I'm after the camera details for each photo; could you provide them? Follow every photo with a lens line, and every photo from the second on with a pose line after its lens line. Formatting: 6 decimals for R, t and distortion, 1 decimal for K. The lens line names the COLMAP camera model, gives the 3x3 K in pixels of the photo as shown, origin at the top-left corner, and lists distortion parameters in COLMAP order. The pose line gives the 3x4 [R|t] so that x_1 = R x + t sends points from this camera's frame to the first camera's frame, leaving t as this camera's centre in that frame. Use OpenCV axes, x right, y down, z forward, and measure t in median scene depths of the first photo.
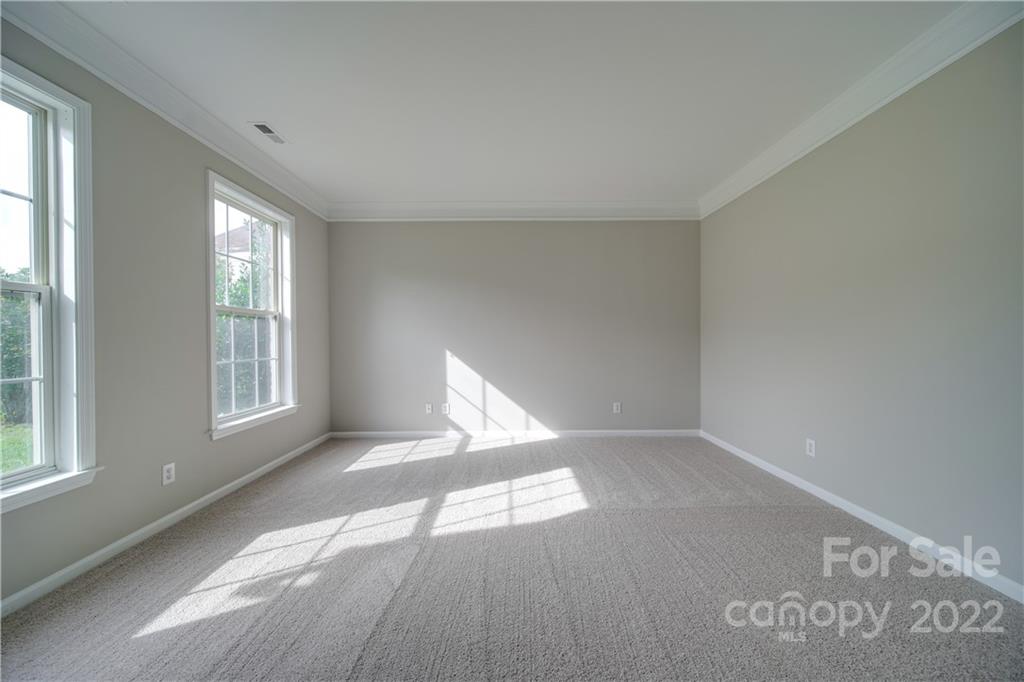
lens RADIAL K [[359.2, 0, 514.9], [0, 359.2, 341.2], [0, 0, 1]] dist [-0.003394, -0.000206]
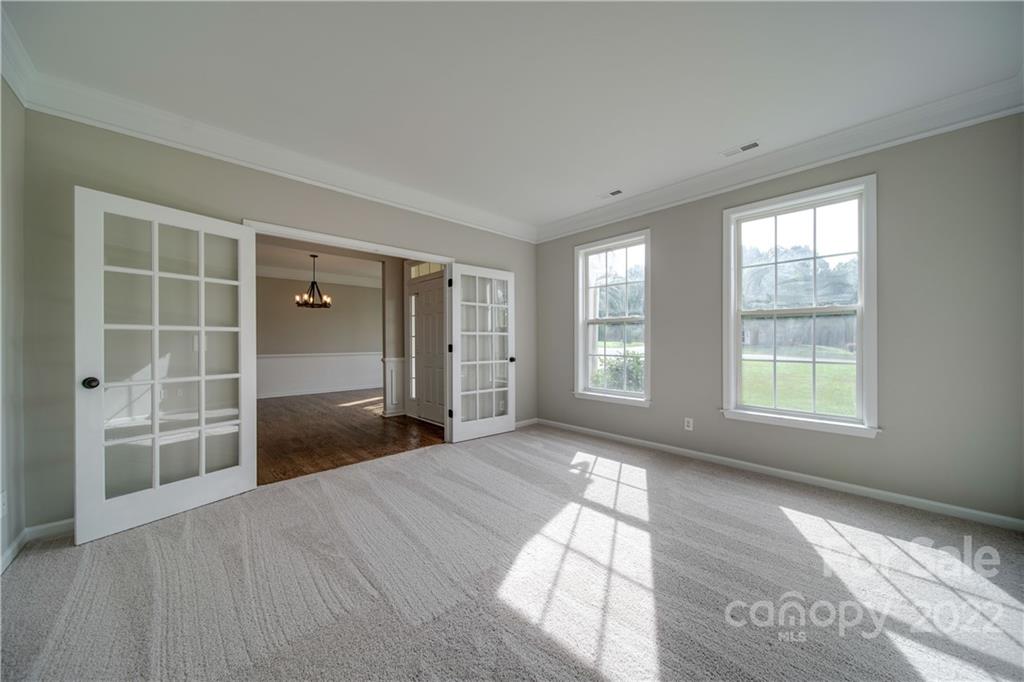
lens RADIAL K [[359.2, 0, 514.9], [0, 359.2, 341.2], [0, 0, 1]] dist [-0.003394, -0.000206]
pose [[-0.739253, 0.011192, -0.673335, 0.686083], [0.003043, 0.999907, 0.013279, -0.024886], [0.673421, 0.007768, -0.739218, 1.660105]]
